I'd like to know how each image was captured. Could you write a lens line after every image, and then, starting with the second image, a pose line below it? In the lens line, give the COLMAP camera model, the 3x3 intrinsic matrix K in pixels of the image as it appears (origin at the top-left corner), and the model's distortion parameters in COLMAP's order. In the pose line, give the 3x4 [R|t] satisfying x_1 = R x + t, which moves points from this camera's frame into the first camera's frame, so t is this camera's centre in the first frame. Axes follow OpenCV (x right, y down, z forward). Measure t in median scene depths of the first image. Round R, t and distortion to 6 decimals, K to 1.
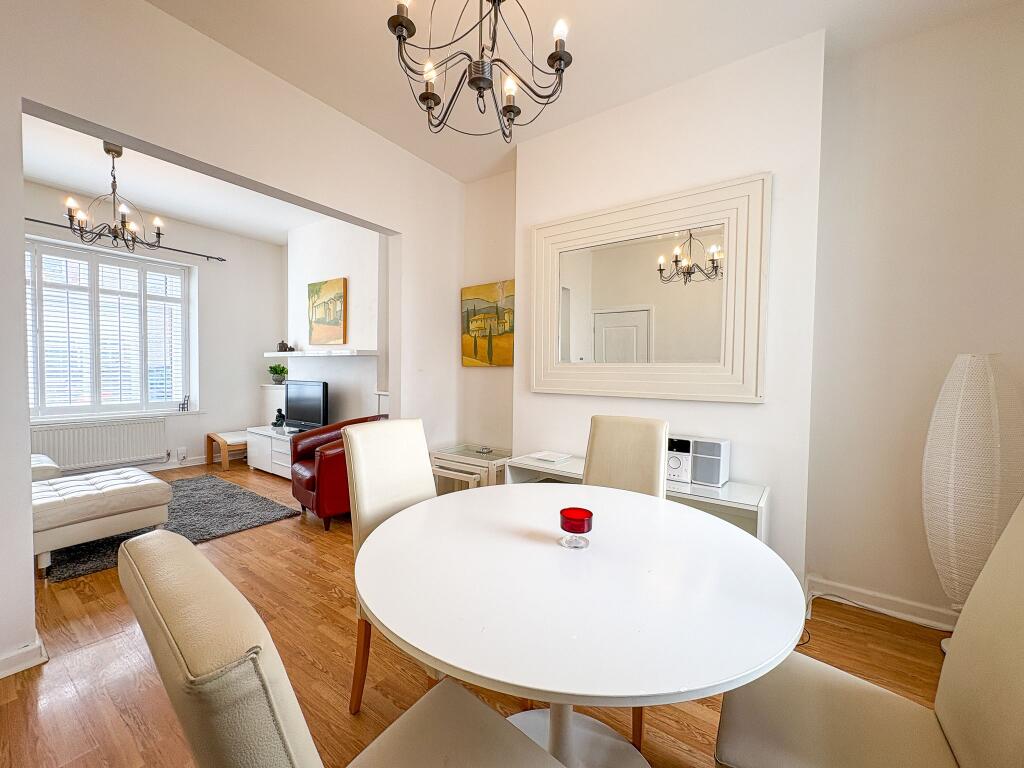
lens RADIAL K [[410.1, 0, 509.8], [0, 410.1, 380.0], [0, 0, 1]] dist [-0.000313, 0.000040]
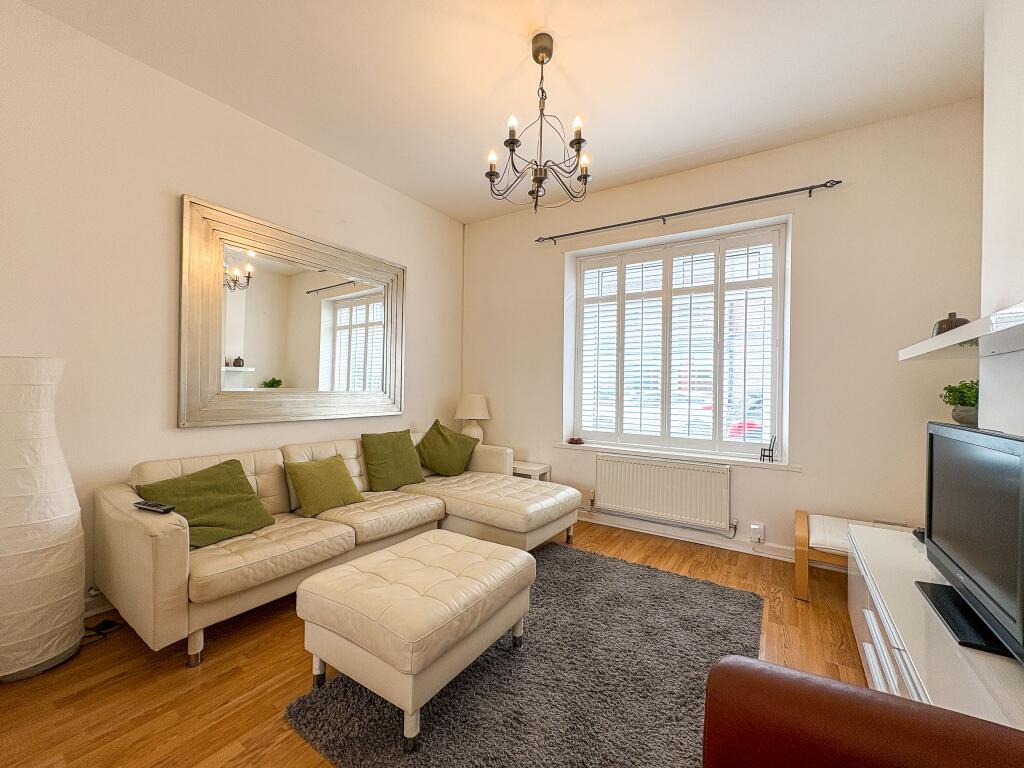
lens RADIAL K [[410.1, 0, 510.8], [0, 410.1, 386.5], [0, 0, 1]] dist [-0.000313, 0.000040]
pose [[0.028406, -0.023771, -0.999314, -0.204747], [-0.049709, 0.998447, -0.025164, -0.000593], [0.998360, 0.050390, 0.027180, 0.616306]]
